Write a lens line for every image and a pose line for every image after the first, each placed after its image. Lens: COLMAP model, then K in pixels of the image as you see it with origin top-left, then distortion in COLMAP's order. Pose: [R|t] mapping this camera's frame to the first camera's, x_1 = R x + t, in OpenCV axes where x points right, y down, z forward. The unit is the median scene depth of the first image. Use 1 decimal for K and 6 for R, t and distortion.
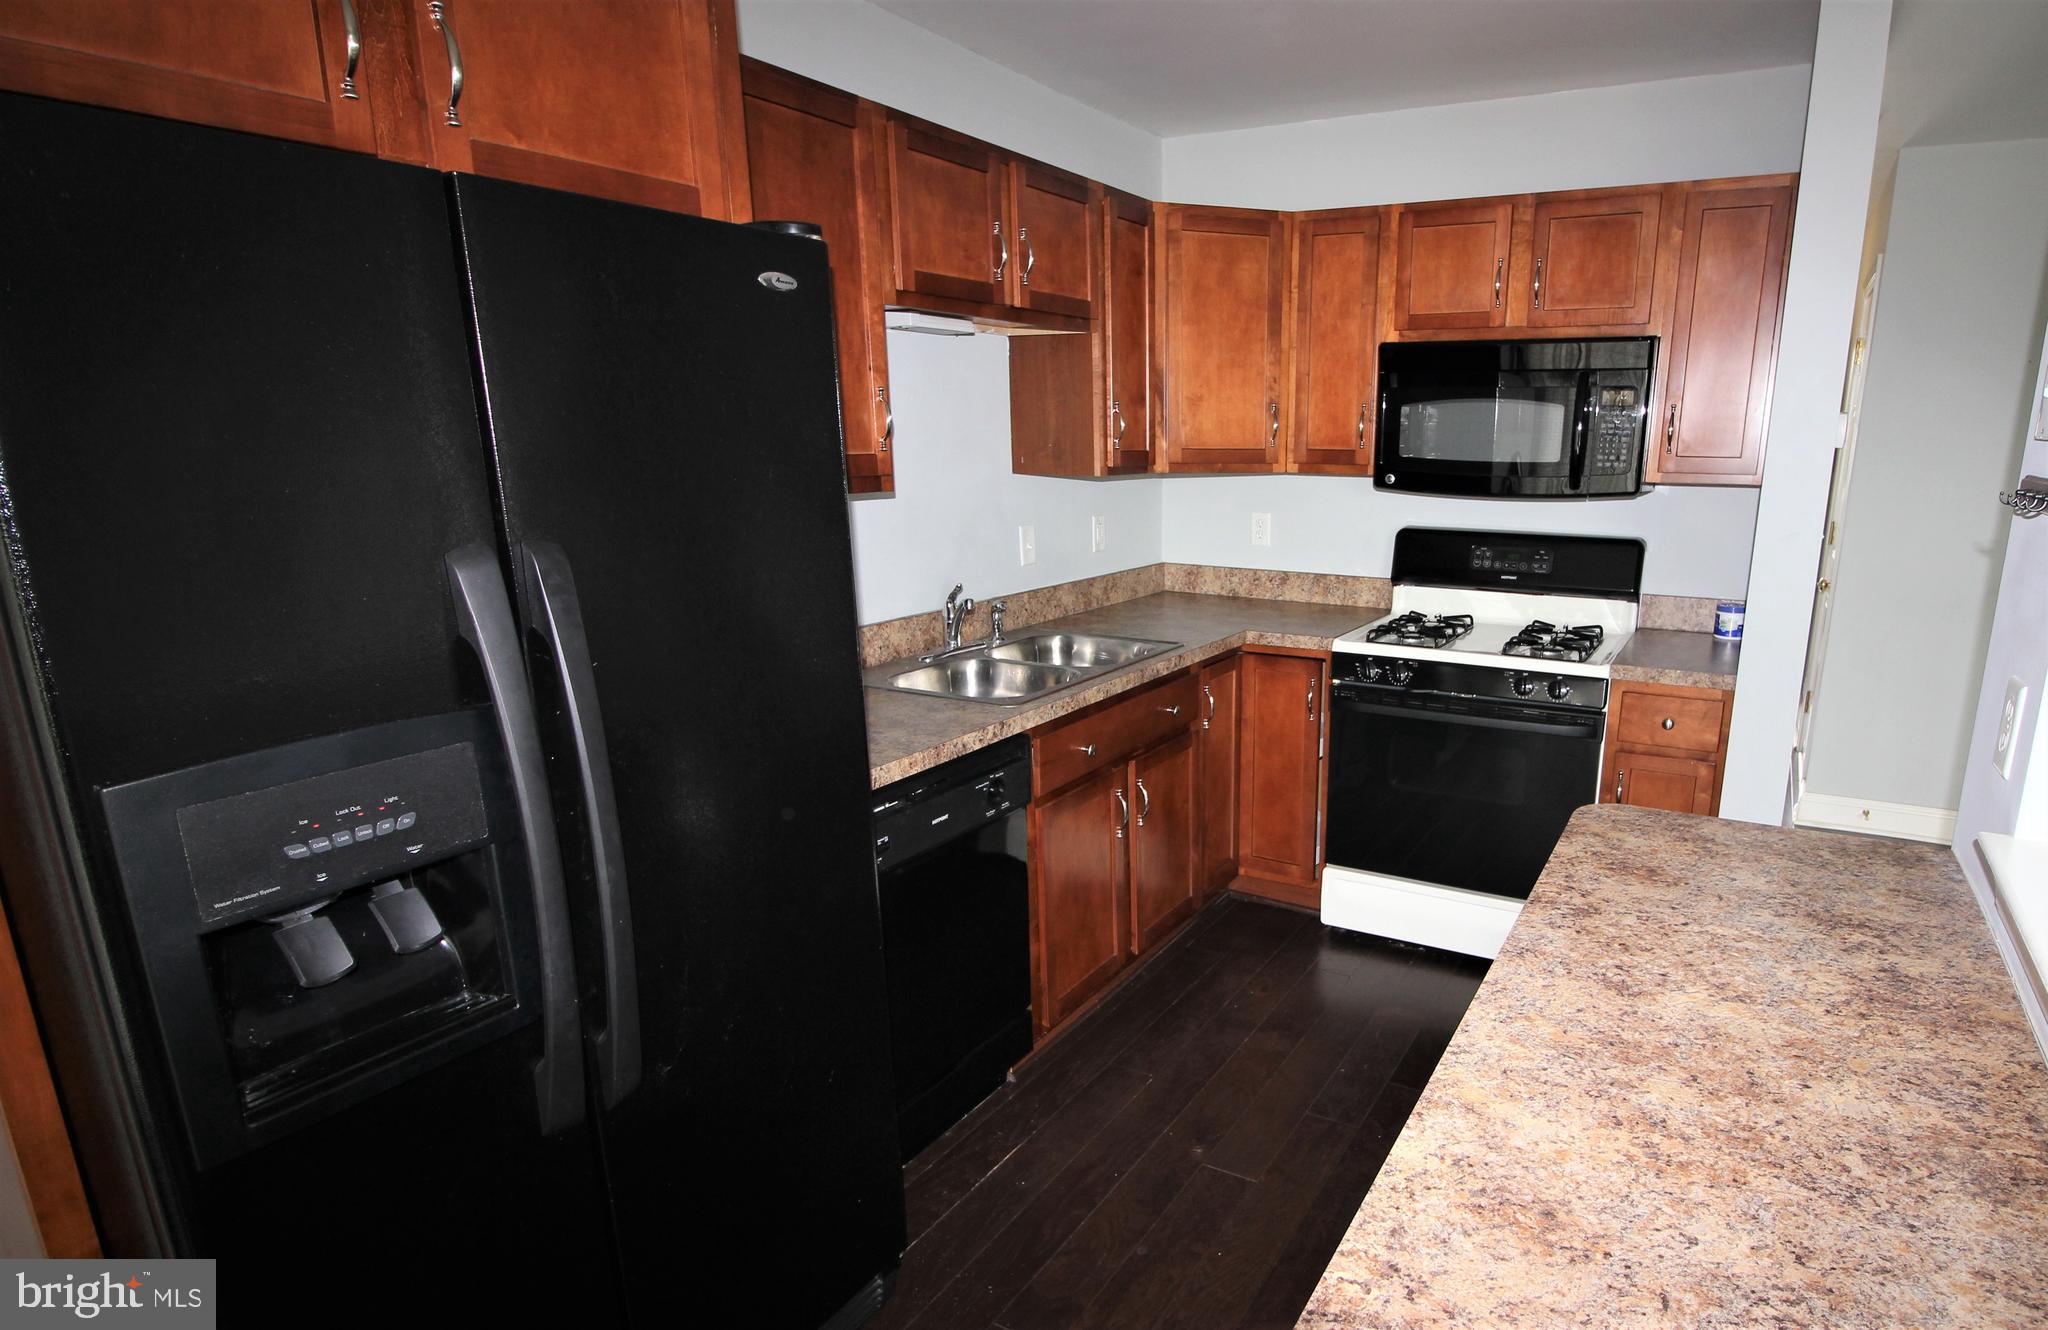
lens RADIAL K [[1129.1, 0, 1179.8], [0, 1129.1, 715.8], [0, 0, 1]] dist [0.006766, -0.006465]
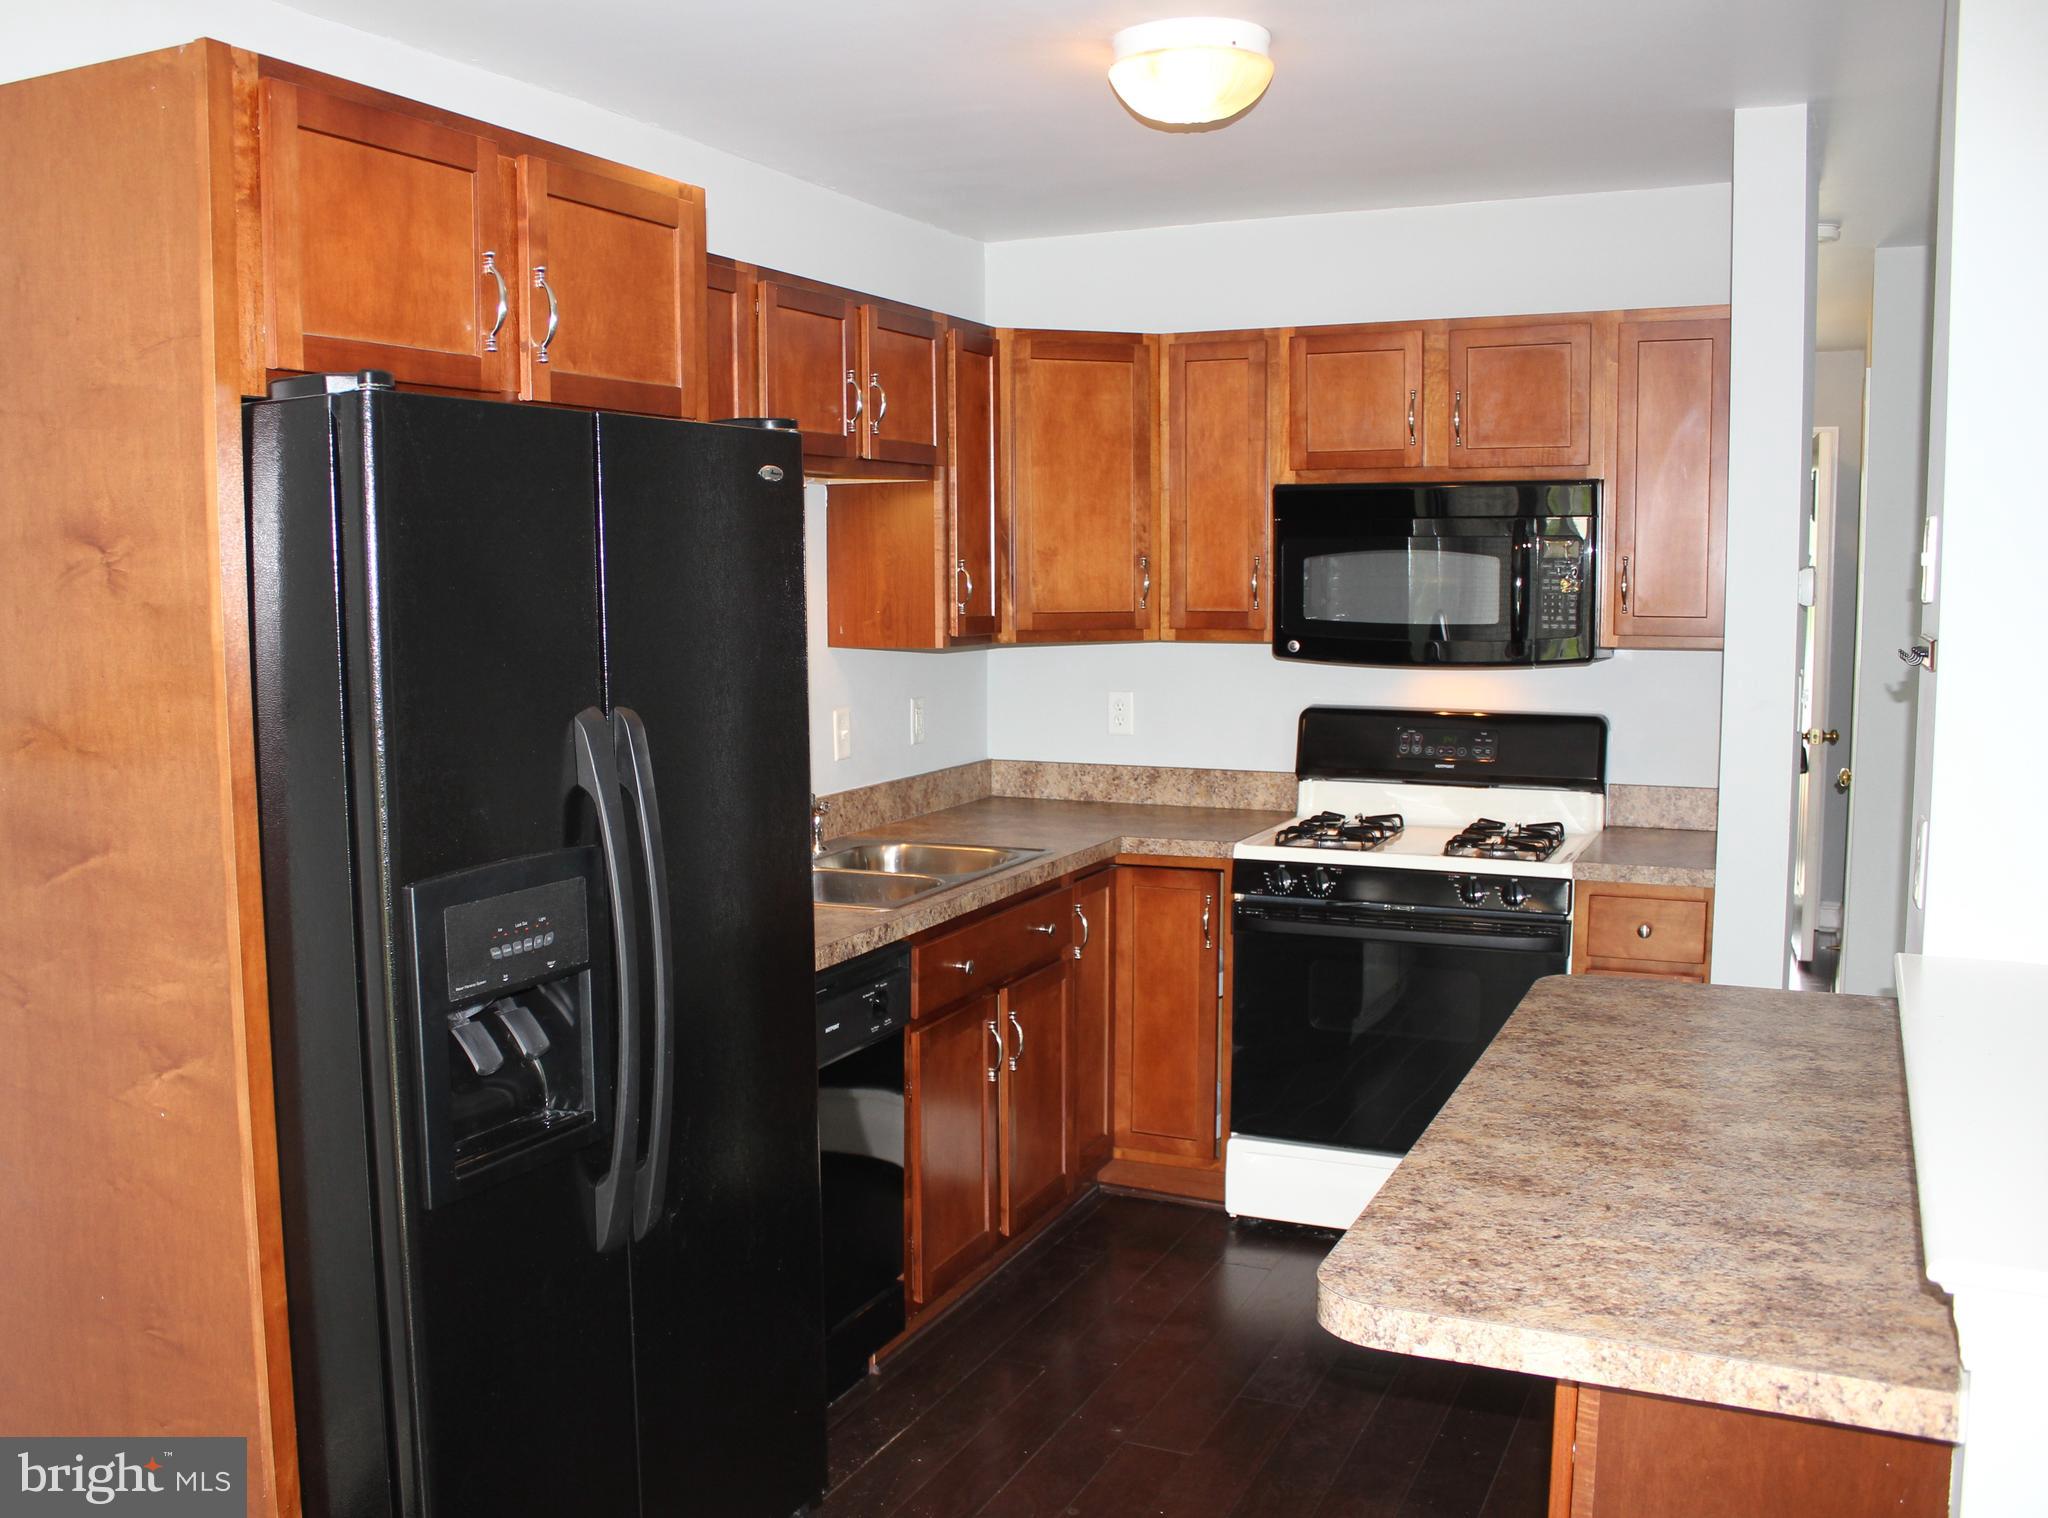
lens RADIAL K [[1909.9, 0, 844.2], [0, 1909.9, 786.2], [0, 0, 1]] dist [-0.105172, 0.000000]
pose [[0.999764, -0.015476, -0.015251, -0.124037], [0.013218, 0.990293, -0.138369, 0.077924], [0.017244, 0.138135, 0.990263, -0.359935]]
